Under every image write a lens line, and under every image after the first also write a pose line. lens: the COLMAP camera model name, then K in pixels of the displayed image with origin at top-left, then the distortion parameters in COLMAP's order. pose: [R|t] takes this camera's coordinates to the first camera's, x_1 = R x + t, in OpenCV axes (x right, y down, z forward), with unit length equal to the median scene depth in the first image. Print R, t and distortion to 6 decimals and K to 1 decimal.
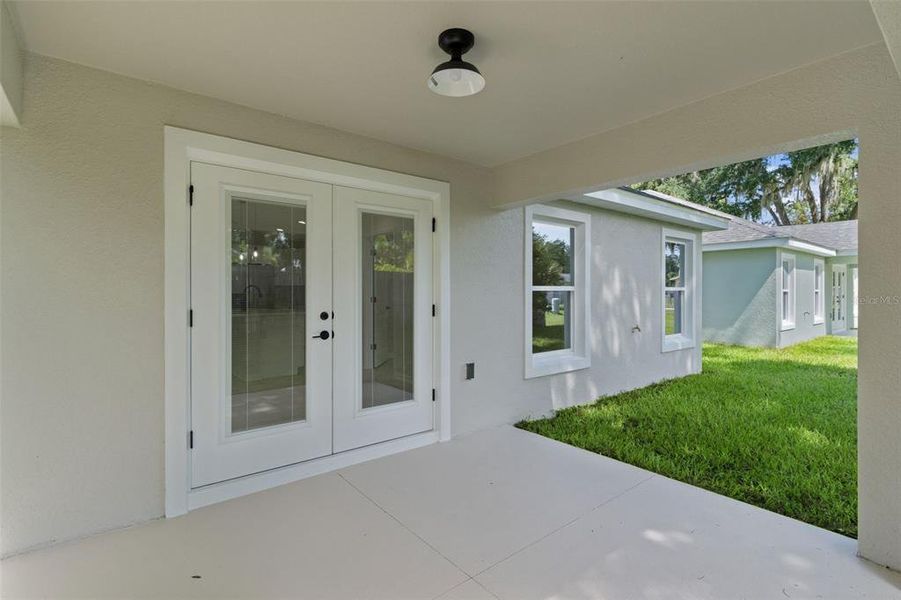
lens RADIAL K [[438.9, 0, 453.8], [0, 438.9, 290.4], [0, 0, 1]] dist [0.003652, 0.000845]
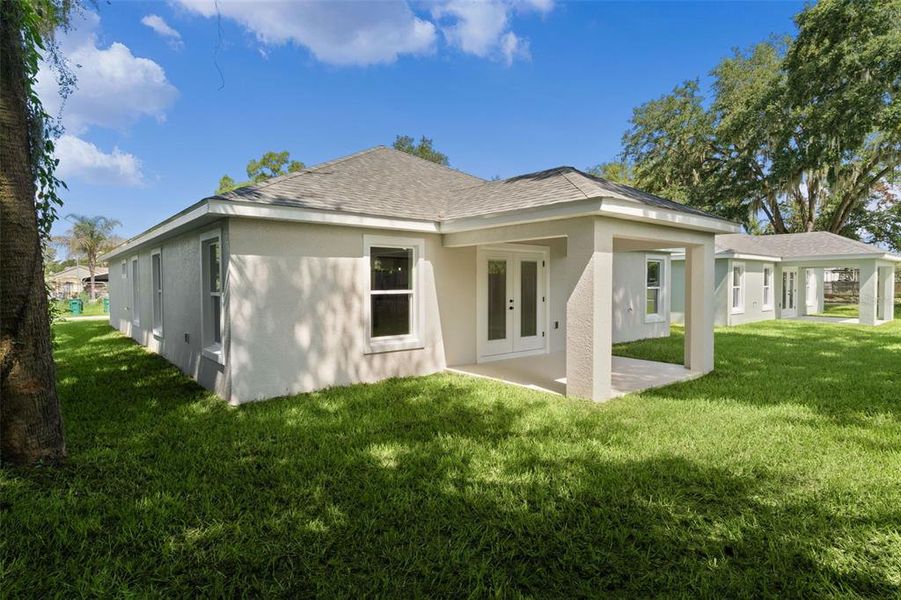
lens RADIAL K [[494.3, 0, 453.9], [0, 494.3, 295.7], [0, 0, 1]] dist [0.003932, 0.000908]
pose [[0.999784, -0.002134, 0.020670, -0.226025], [0.001564, 0.999619, 0.027556, -0.018852], [-0.020721, -0.027518, 0.999407, -0.648153]]
